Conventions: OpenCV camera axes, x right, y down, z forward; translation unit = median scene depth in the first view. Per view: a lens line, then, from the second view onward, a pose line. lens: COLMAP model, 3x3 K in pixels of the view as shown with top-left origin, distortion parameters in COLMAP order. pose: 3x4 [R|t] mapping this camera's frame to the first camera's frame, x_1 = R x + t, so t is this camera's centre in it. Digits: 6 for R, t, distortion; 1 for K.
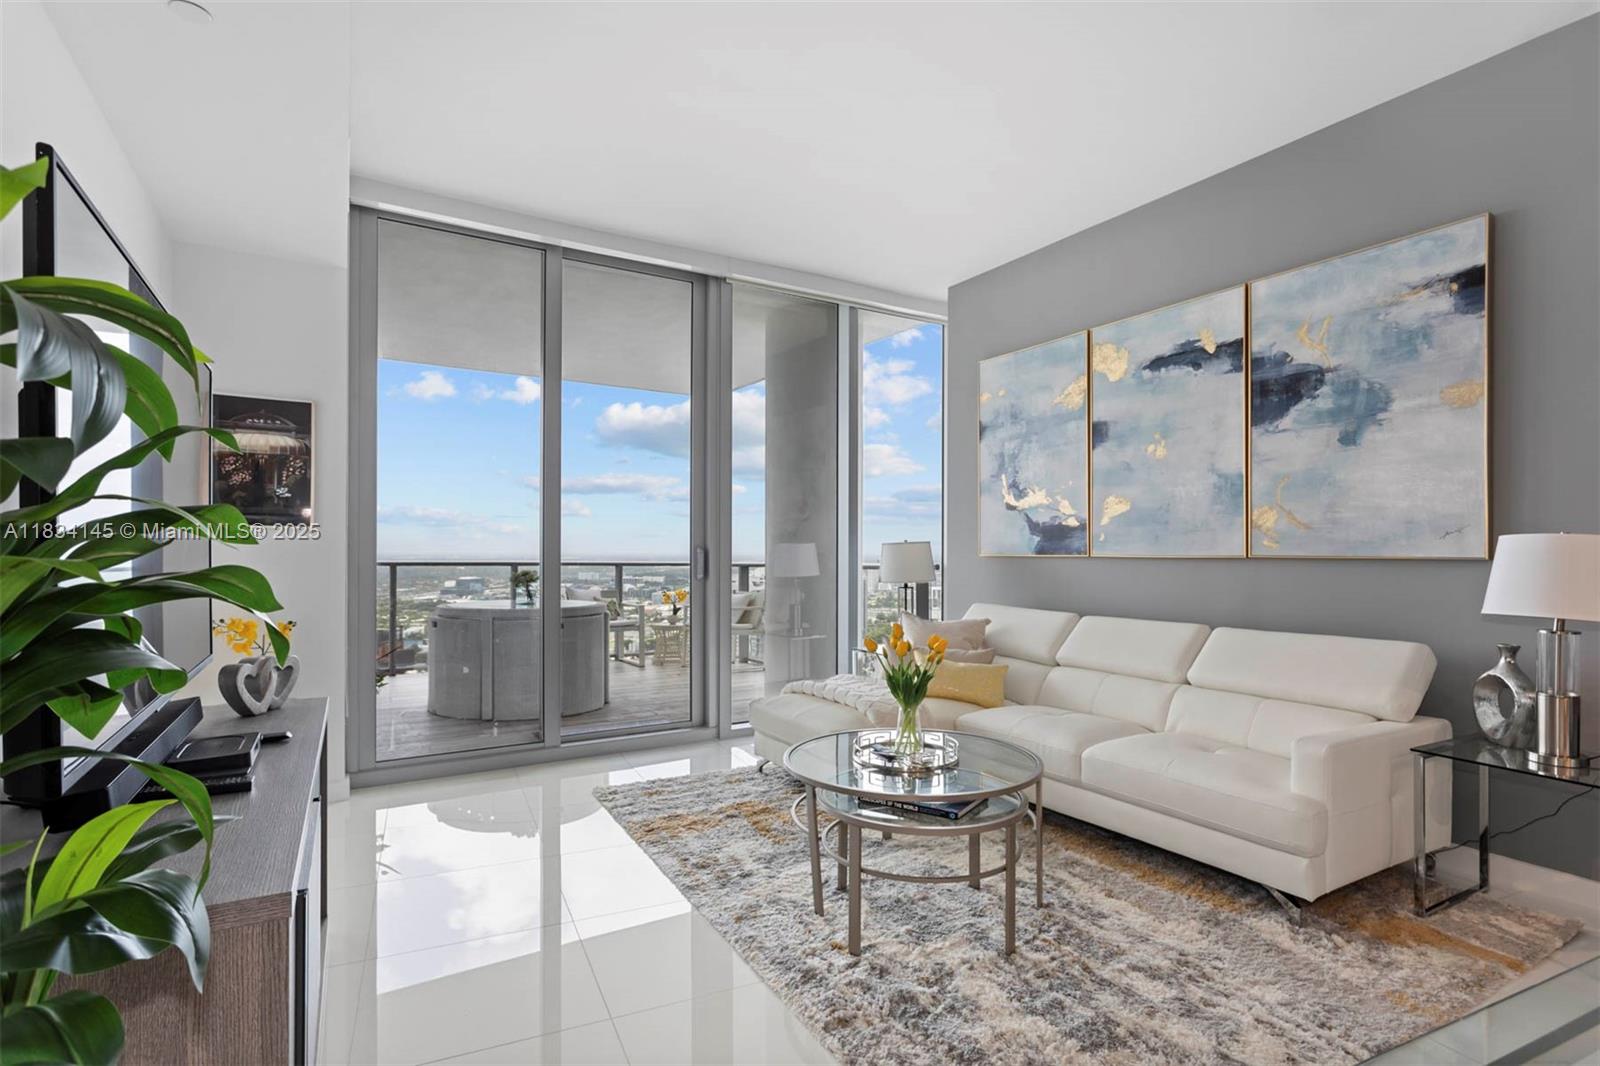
lens RADIAL K [[783.1, 0, 823.1], [0, 783.1, 555.3], [0, 0, 1]] dist [-0.013092, 0.007466]
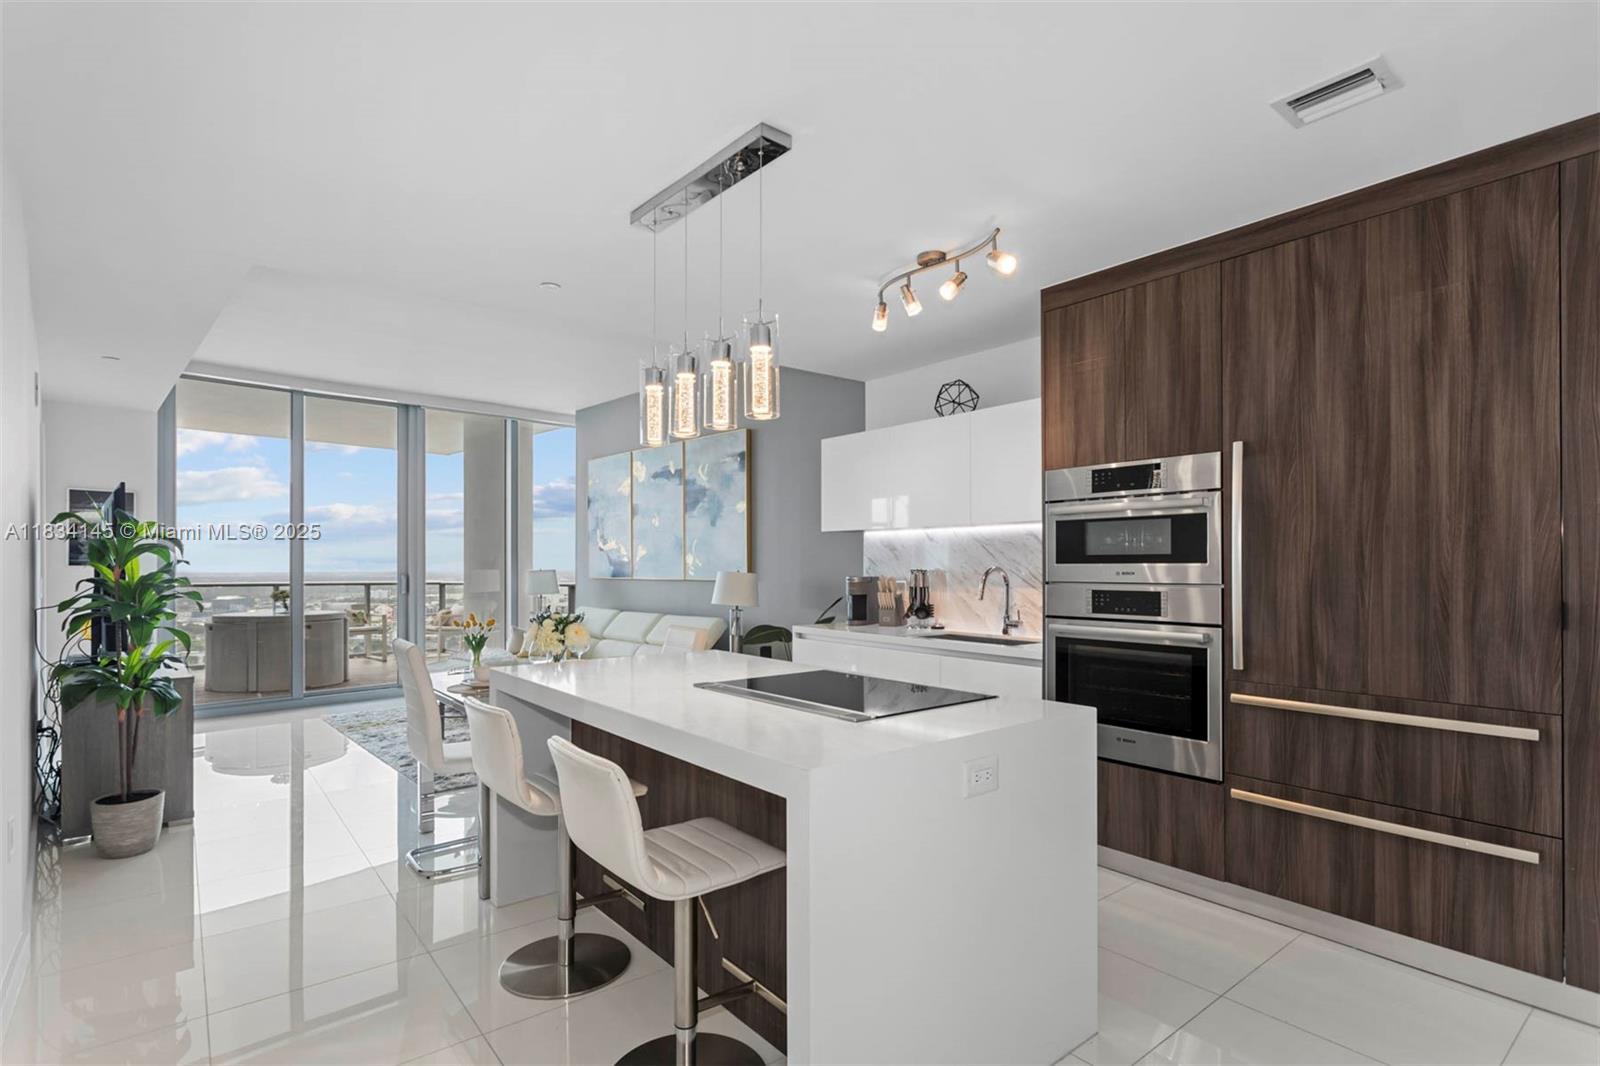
lens RADIAL K [[783.1, 0, 798.7], [0, 783.1, 554.7], [0, 0, 1]] dist [-0.013092, 0.007466]
pose [[0.978597, -0.002734, 0.205768, 0.388602], [0.006357, 0.999836, -0.016949, -0.022760], [-0.205688, 0.017895, 0.978454, -0.926705]]
